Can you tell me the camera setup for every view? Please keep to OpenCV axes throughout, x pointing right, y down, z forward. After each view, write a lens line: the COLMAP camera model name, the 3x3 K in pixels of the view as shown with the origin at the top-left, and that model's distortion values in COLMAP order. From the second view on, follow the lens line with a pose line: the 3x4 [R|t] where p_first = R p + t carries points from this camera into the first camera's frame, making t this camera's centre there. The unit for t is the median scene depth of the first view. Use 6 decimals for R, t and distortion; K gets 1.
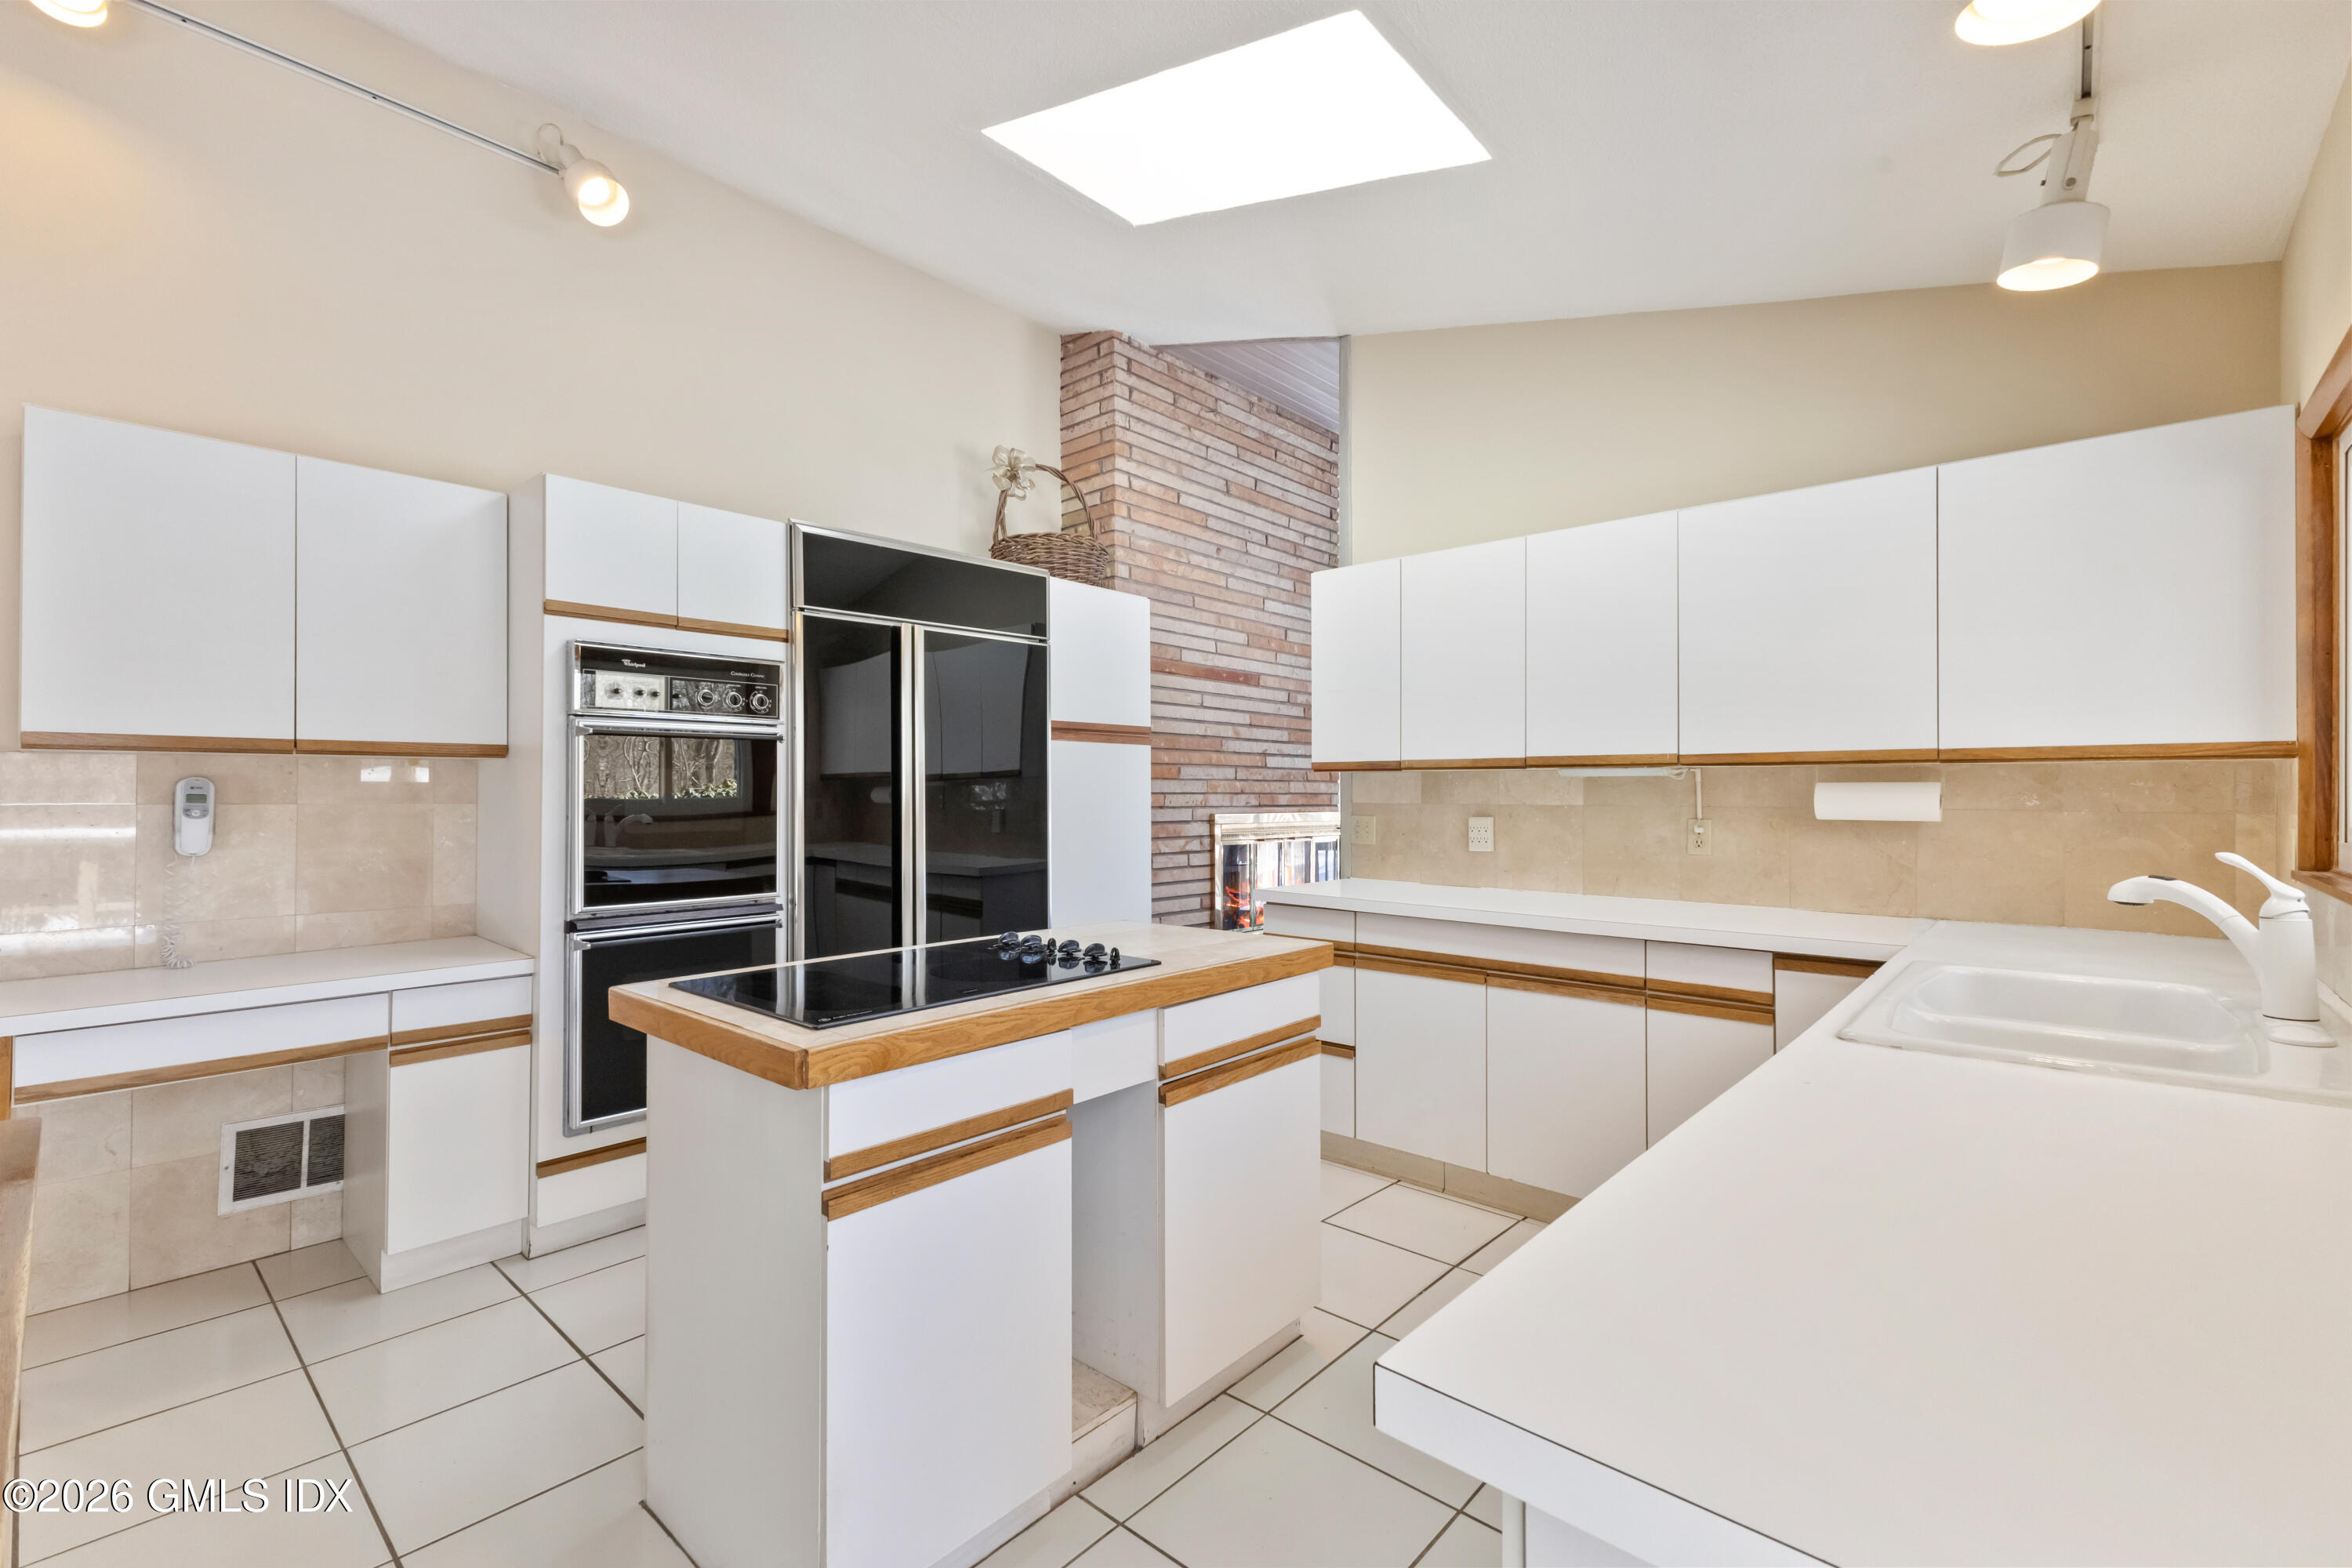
lens RADIAL K [[1022.0, 0, 1182.8], [0, 1022.0, 780.5], [0, 0, 1]] dist [0.011614, -0.002374]
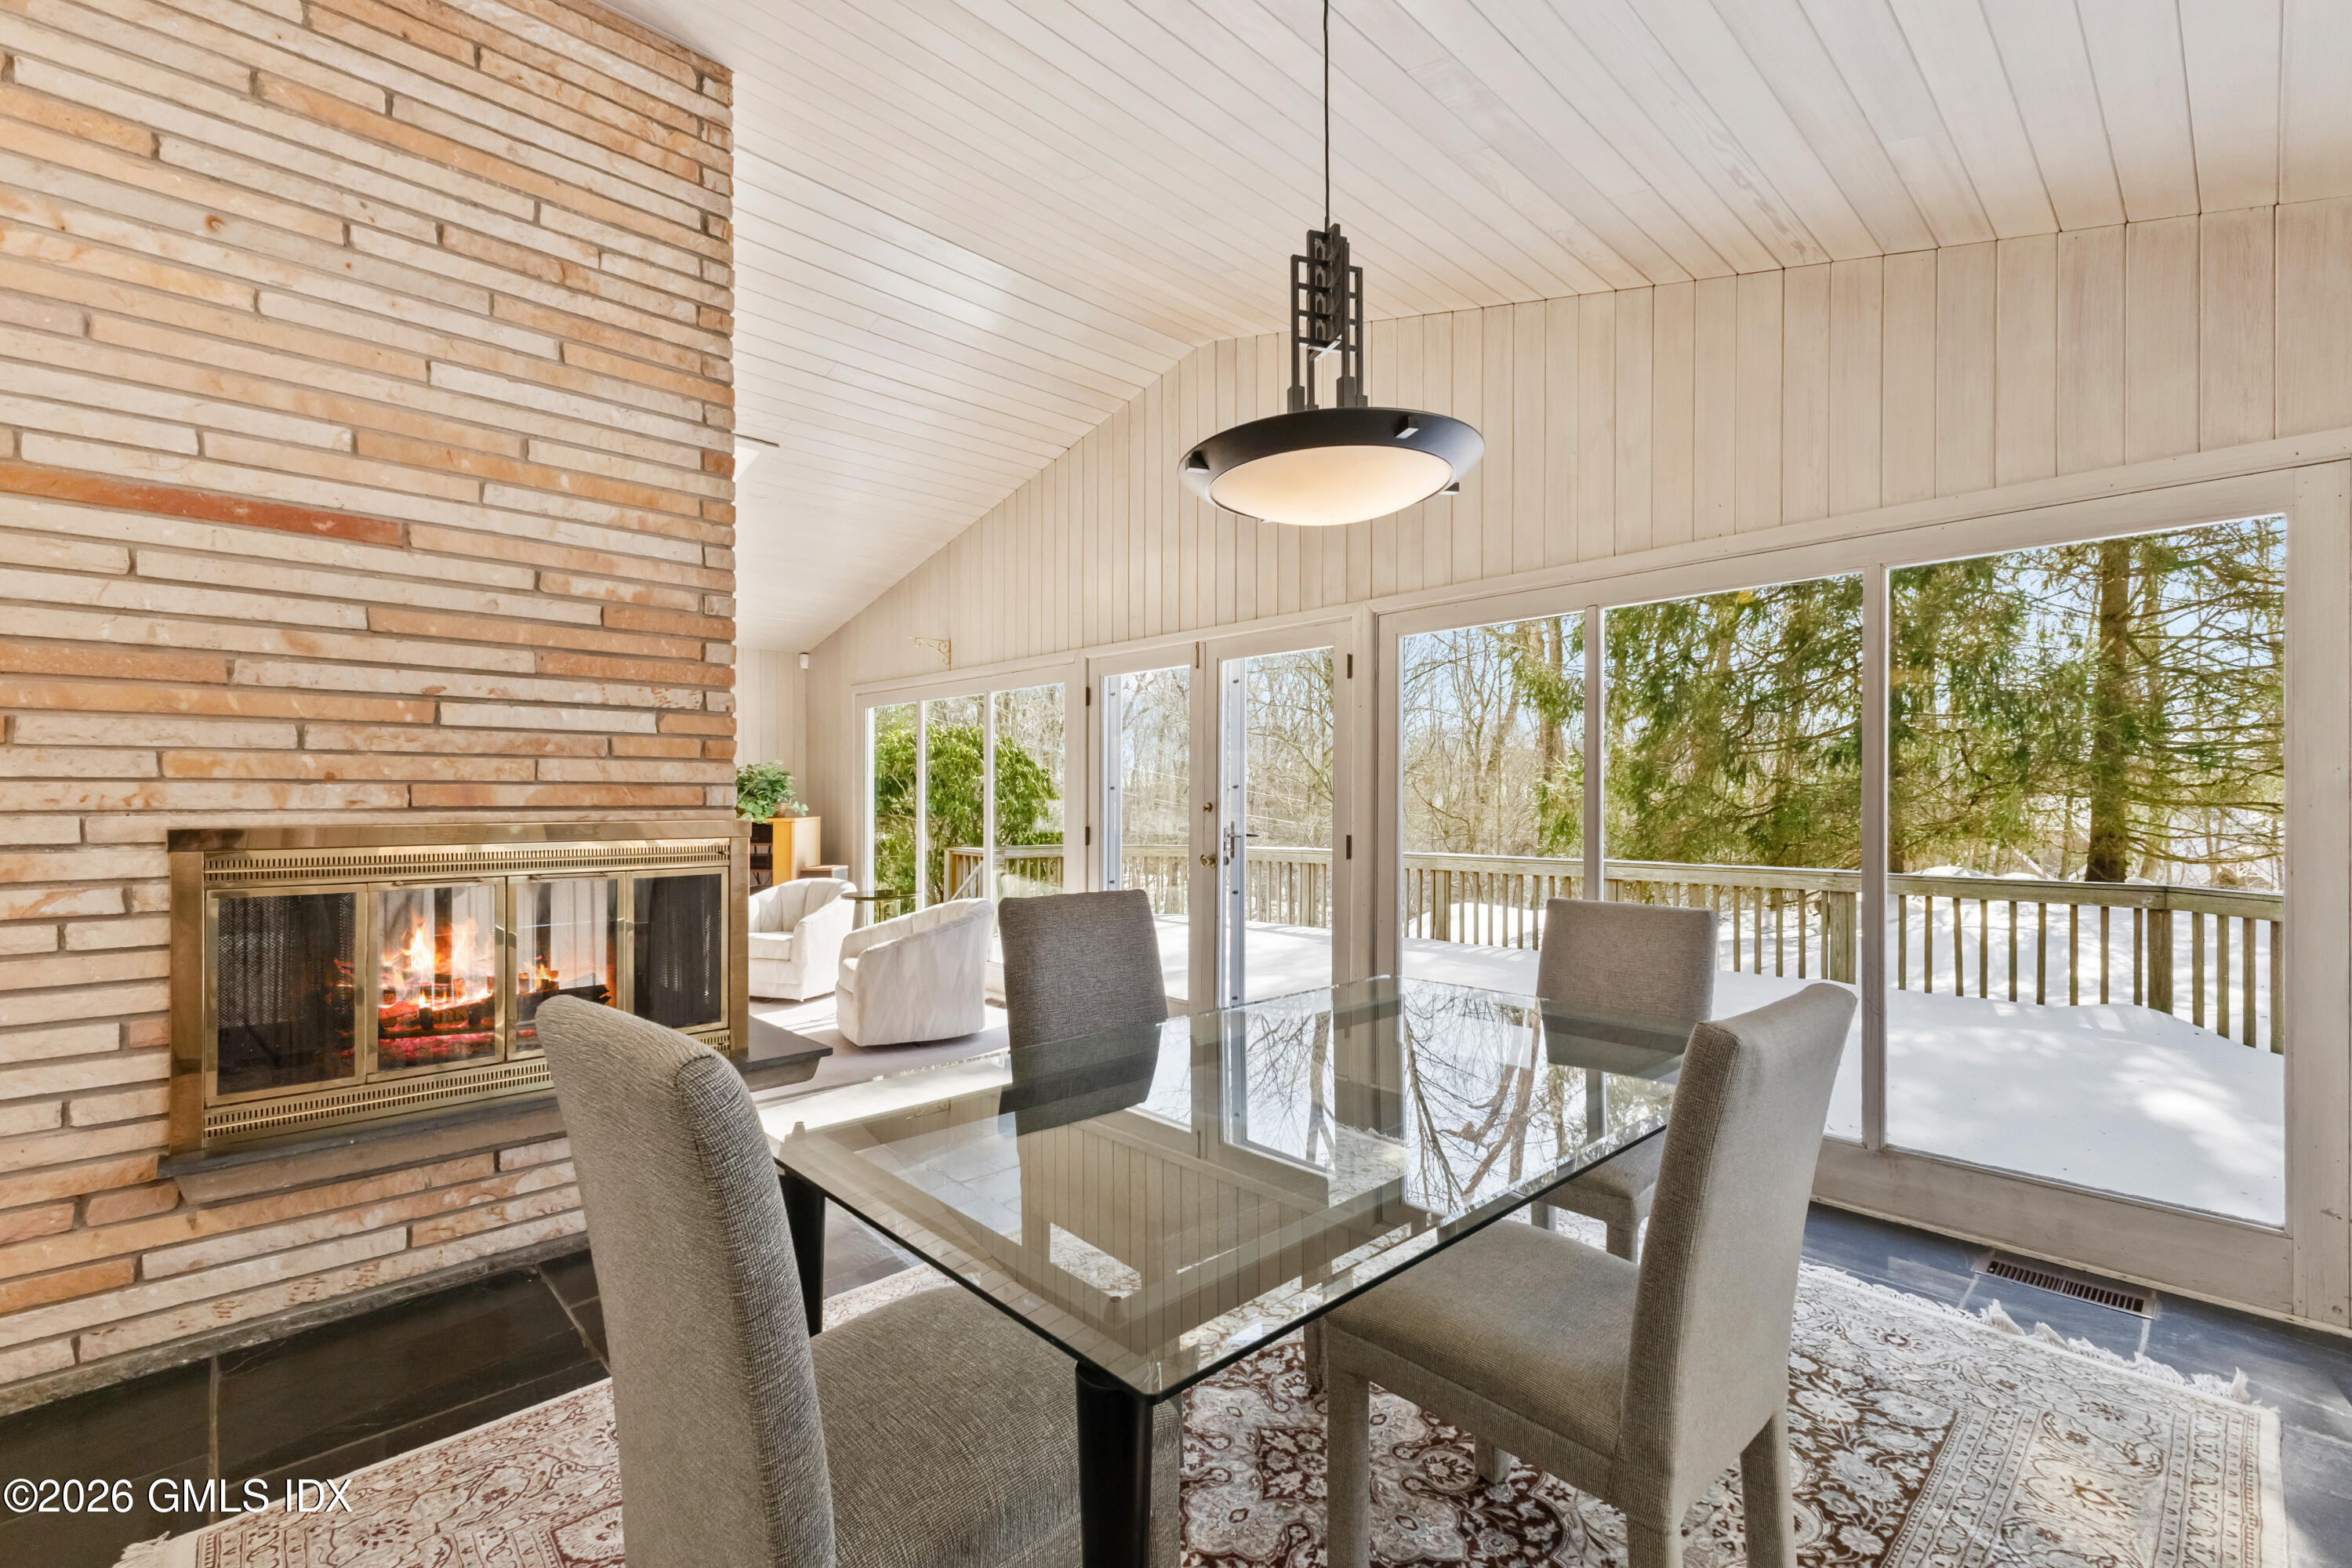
lens RADIAL K [[1022.0, 0, 1176.9], [0, 1022.0, 784.7], [0, 0, 1]] dist [0.011614, -0.002374]
pose [[0.995632, 0.004515, -0.093260, 0.466673], [-0.003755, 0.999958, 0.008320, 0.008899], [0.093294, -0.007933, 0.995607, 0.575868]]
